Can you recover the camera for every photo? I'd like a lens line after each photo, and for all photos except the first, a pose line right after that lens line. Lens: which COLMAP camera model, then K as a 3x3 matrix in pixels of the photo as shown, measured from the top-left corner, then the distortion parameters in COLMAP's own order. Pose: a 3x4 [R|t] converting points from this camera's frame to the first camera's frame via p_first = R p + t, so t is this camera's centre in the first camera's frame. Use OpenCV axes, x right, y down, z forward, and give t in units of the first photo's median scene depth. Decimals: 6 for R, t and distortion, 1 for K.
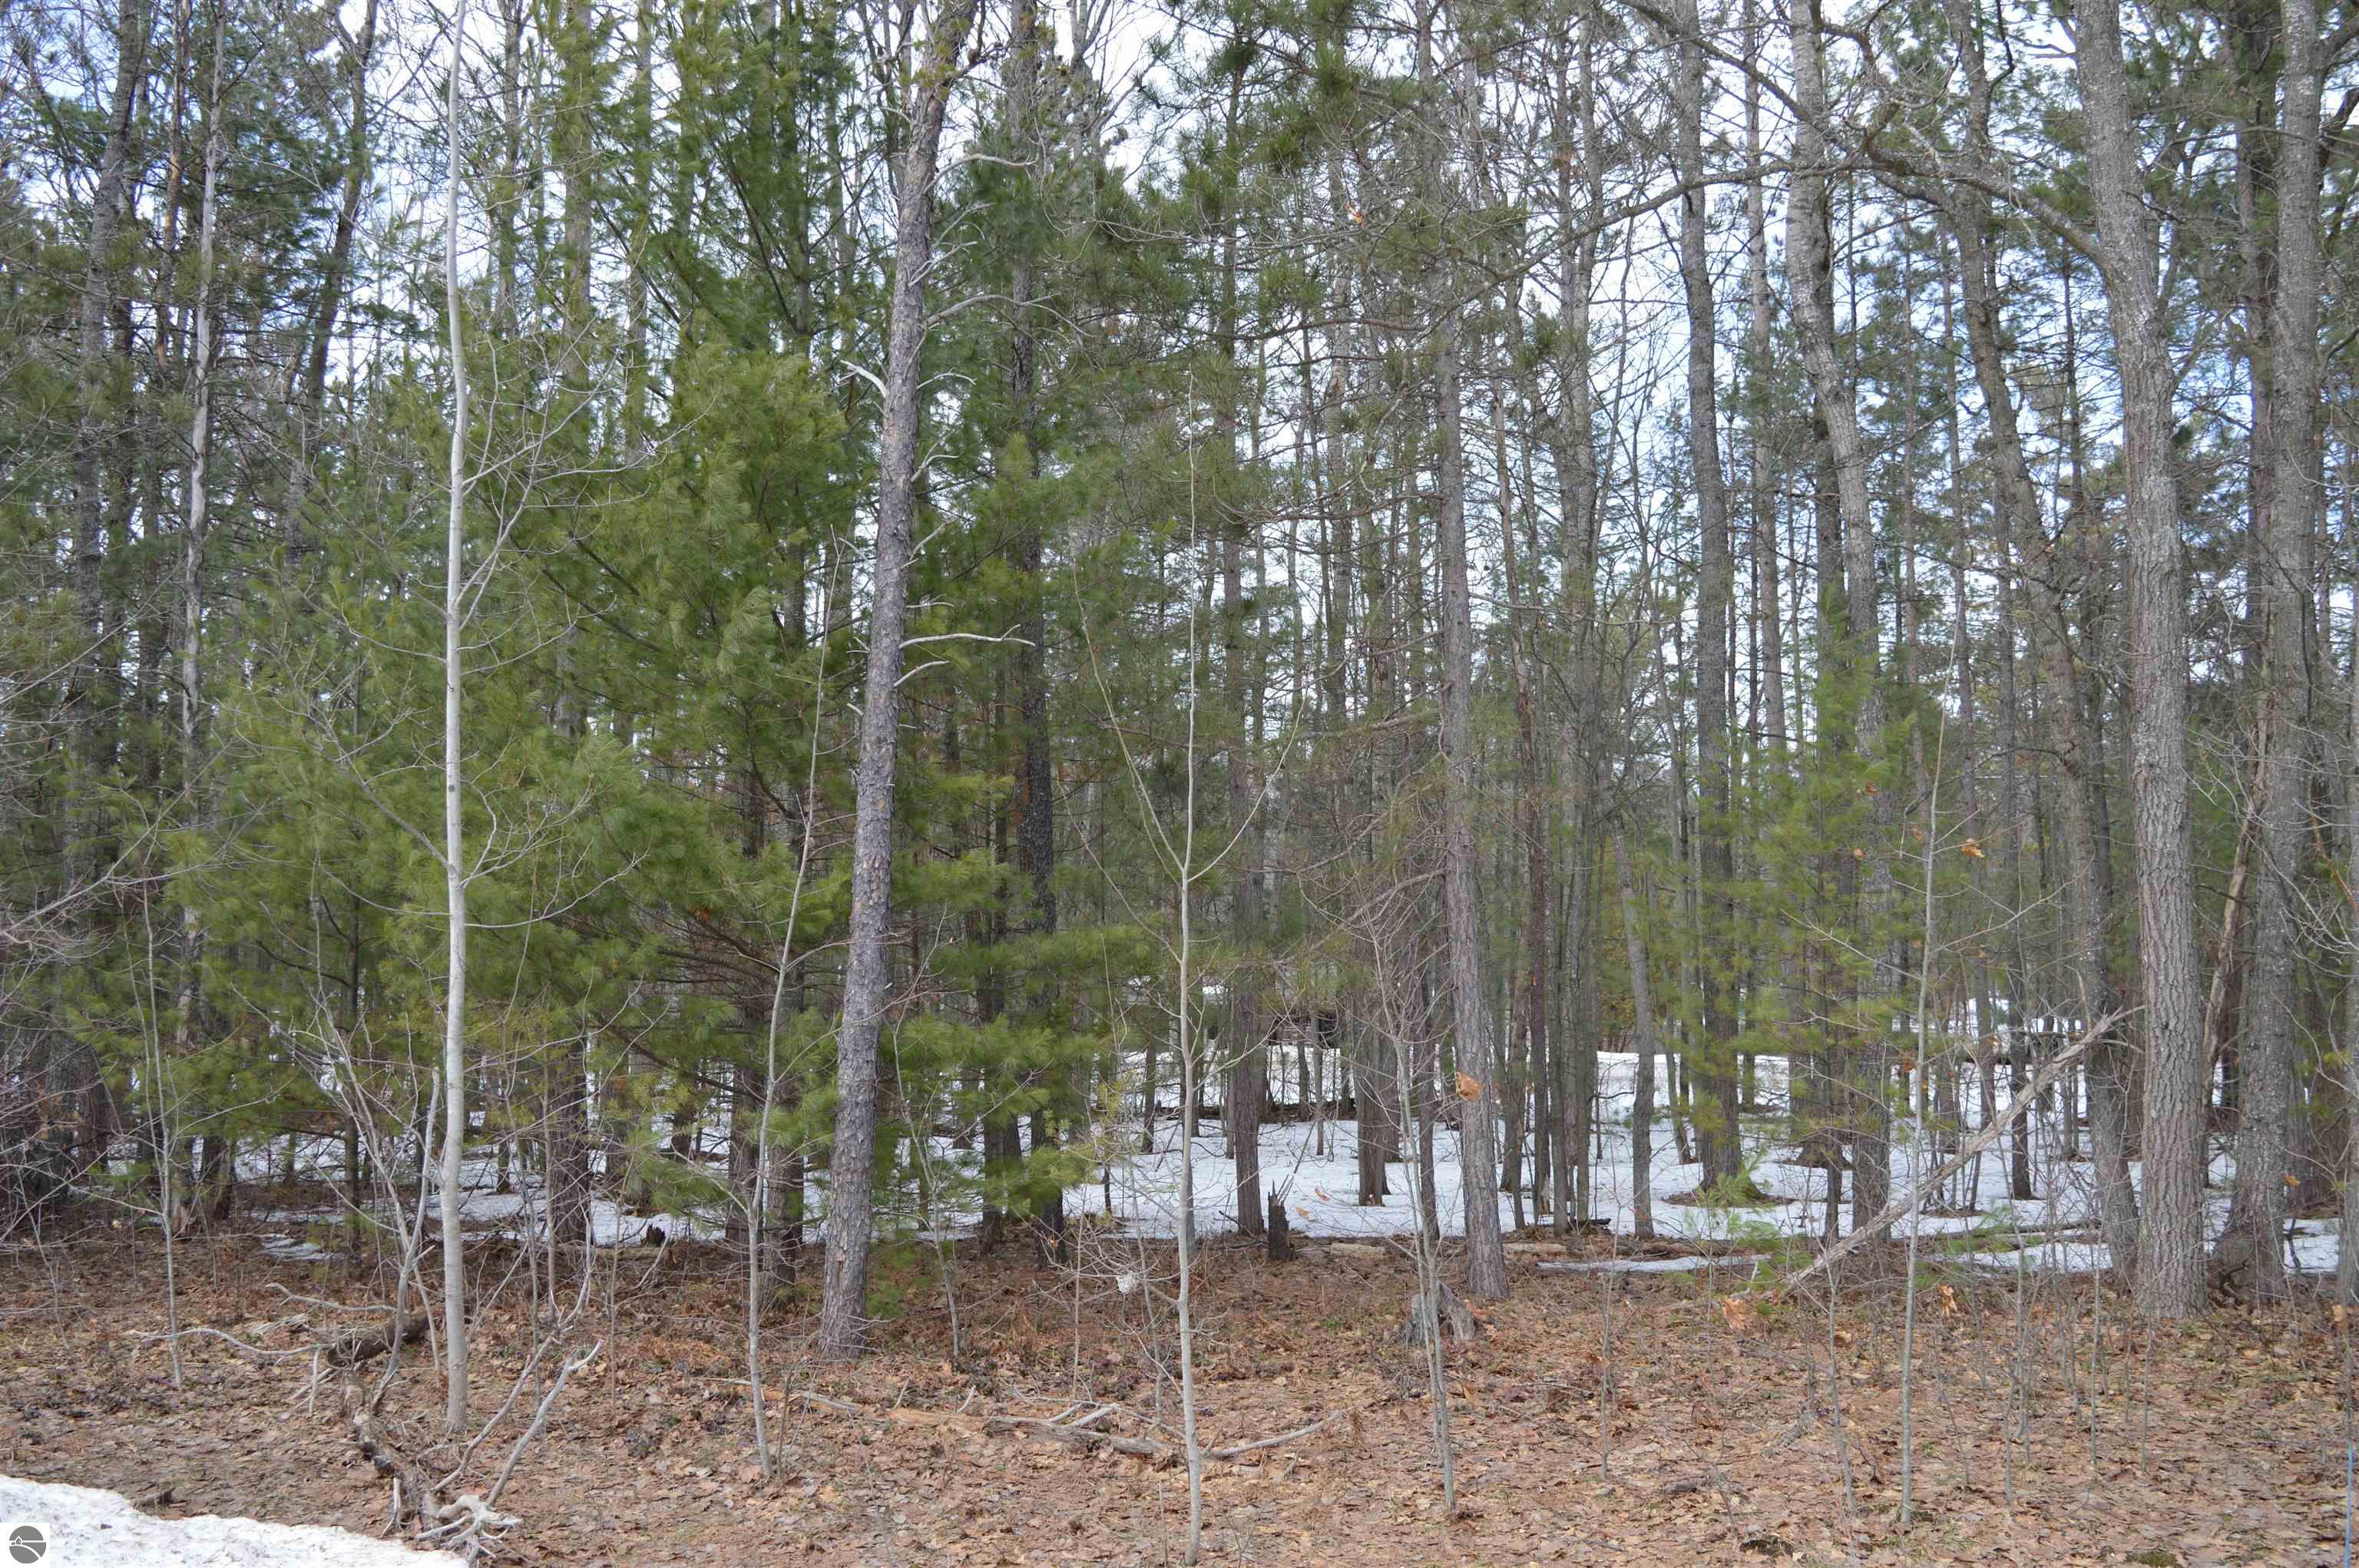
lens RADIAL K [[2328.8, 0, 1176.3], [0, 2328.8, 816.2], [0, 0, 1]] dist [-0.087381, 0.036682]
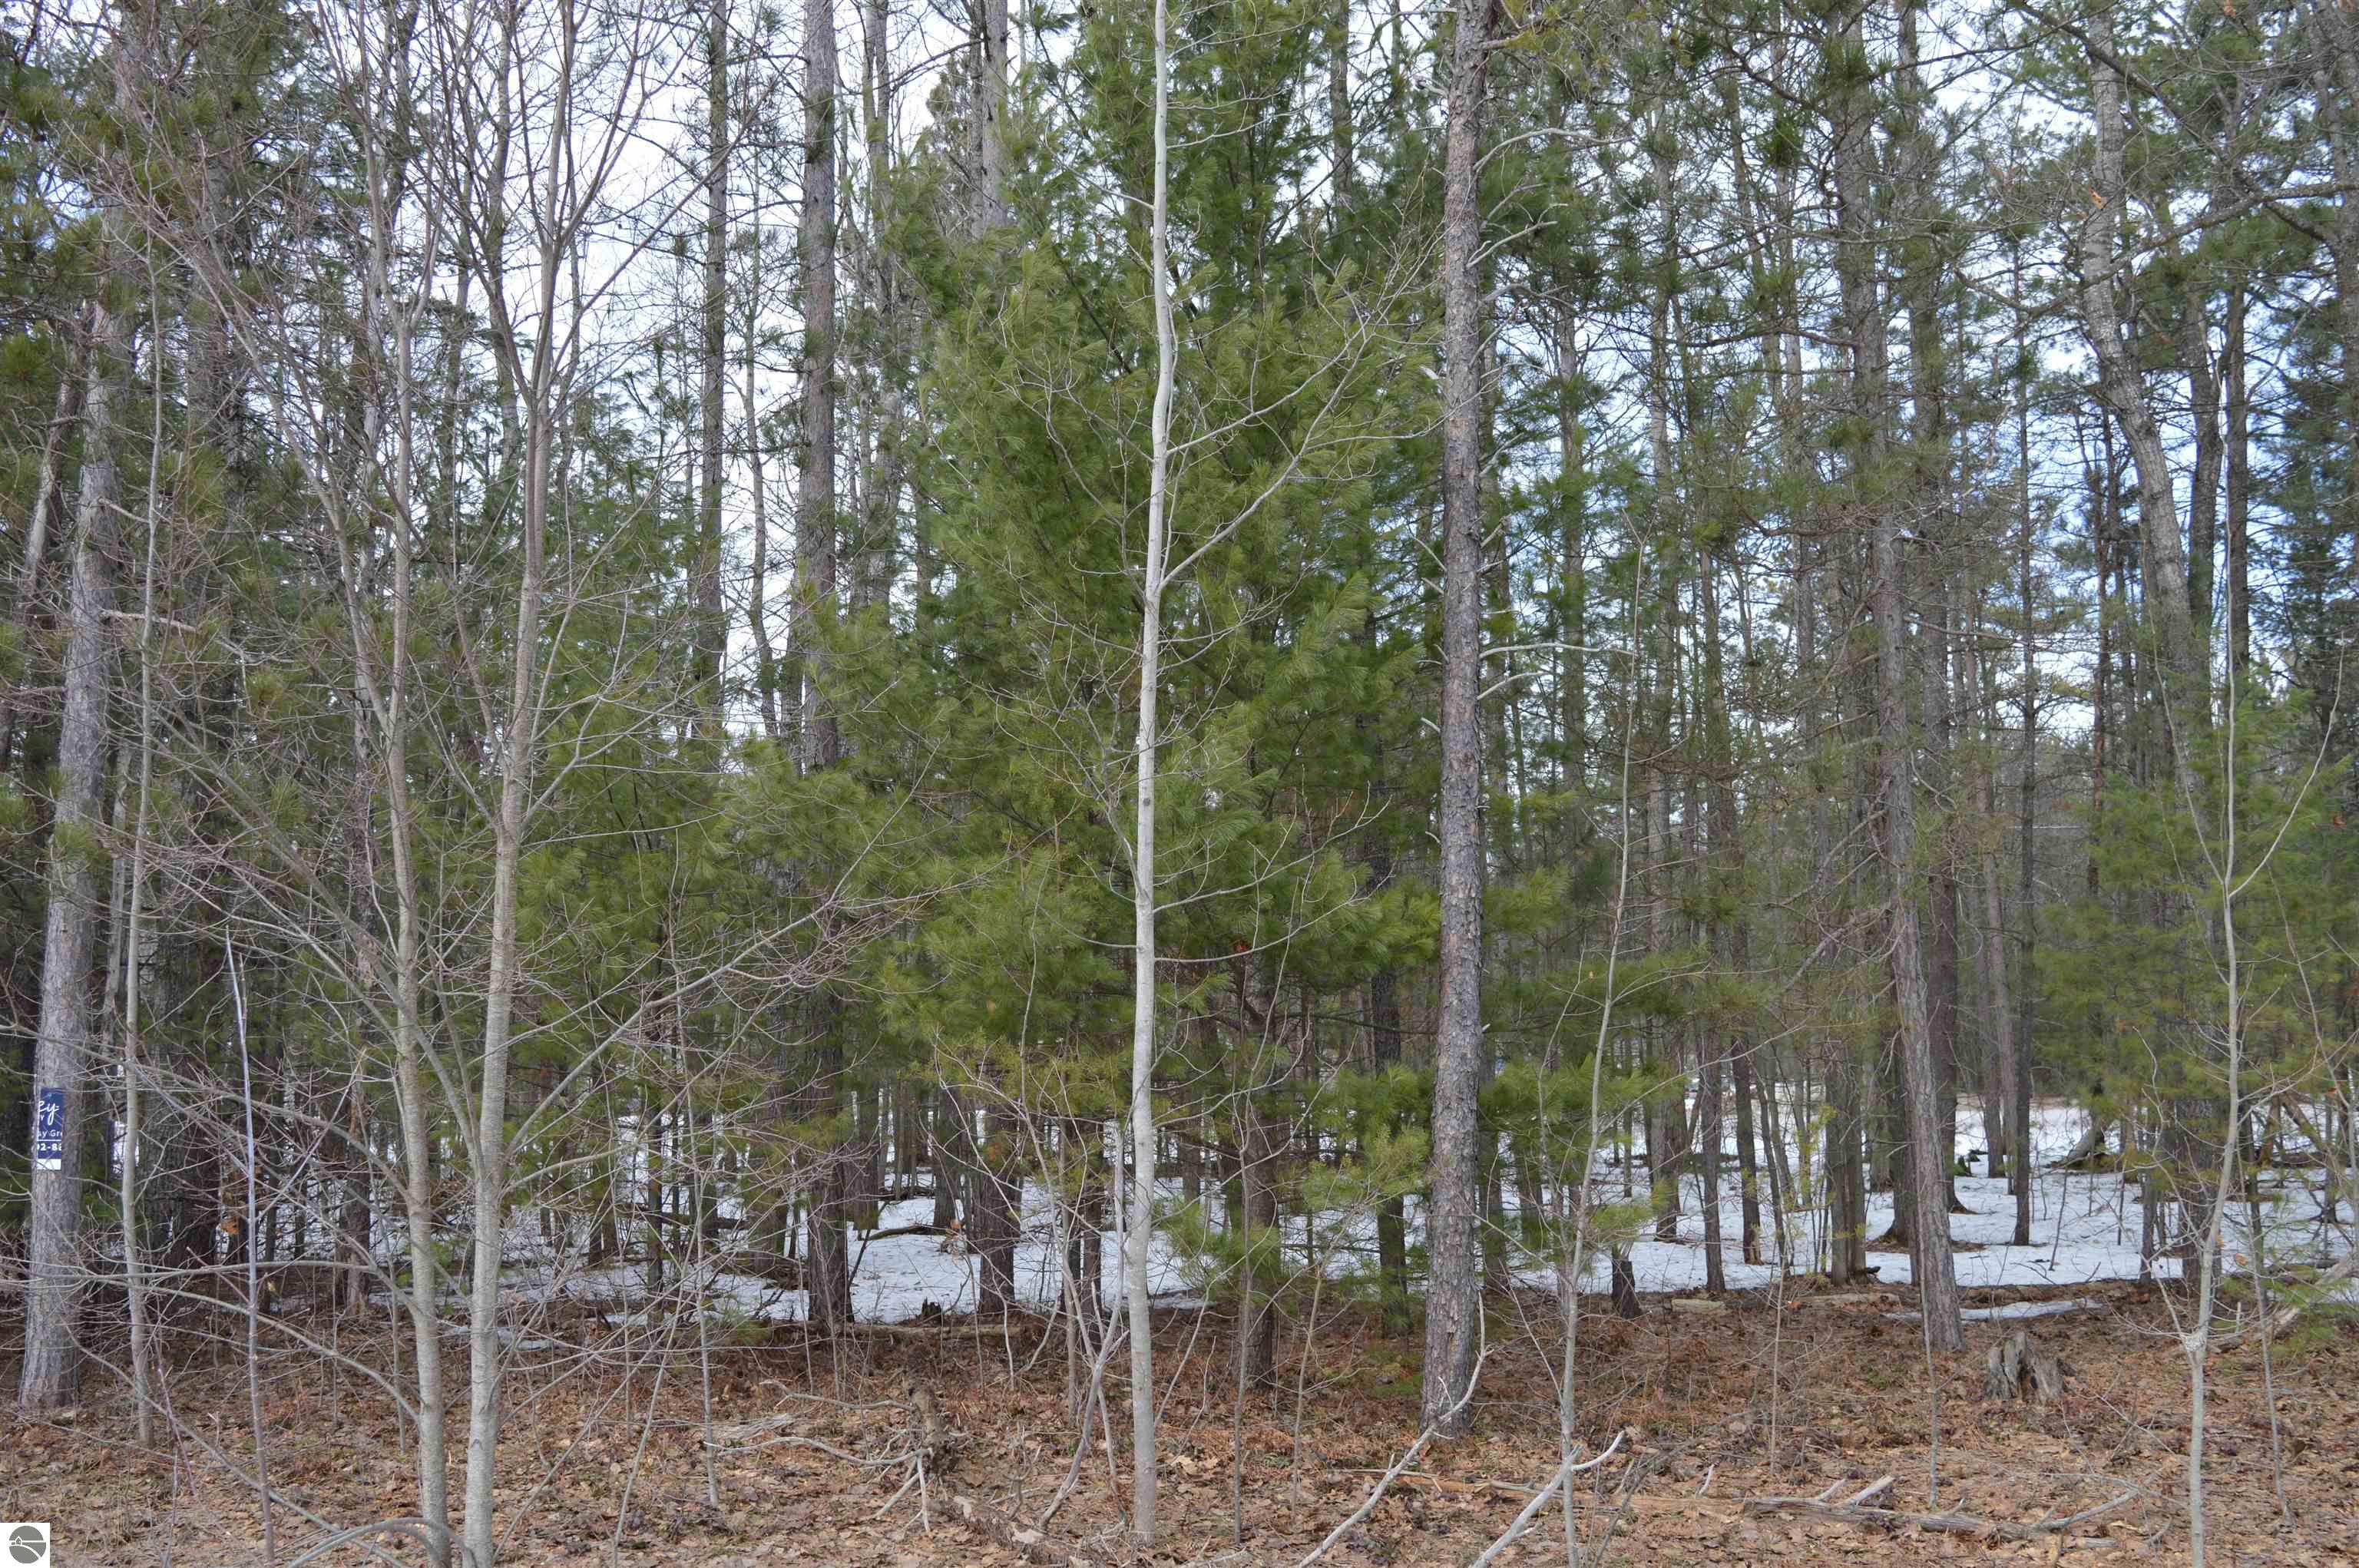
lens RADIAL K [[2328.8, 0, 1176.3], [0, 2328.8, 816.2], [0, 0, 1]] dist [-0.087381, 0.036682]
pose [[0.990866, 0.003587, 0.134801, -0.370480], [-0.000182, 0.999681, -0.025259, 0.013441], [-0.134849, 0.025004, 0.990551, 0.114450]]
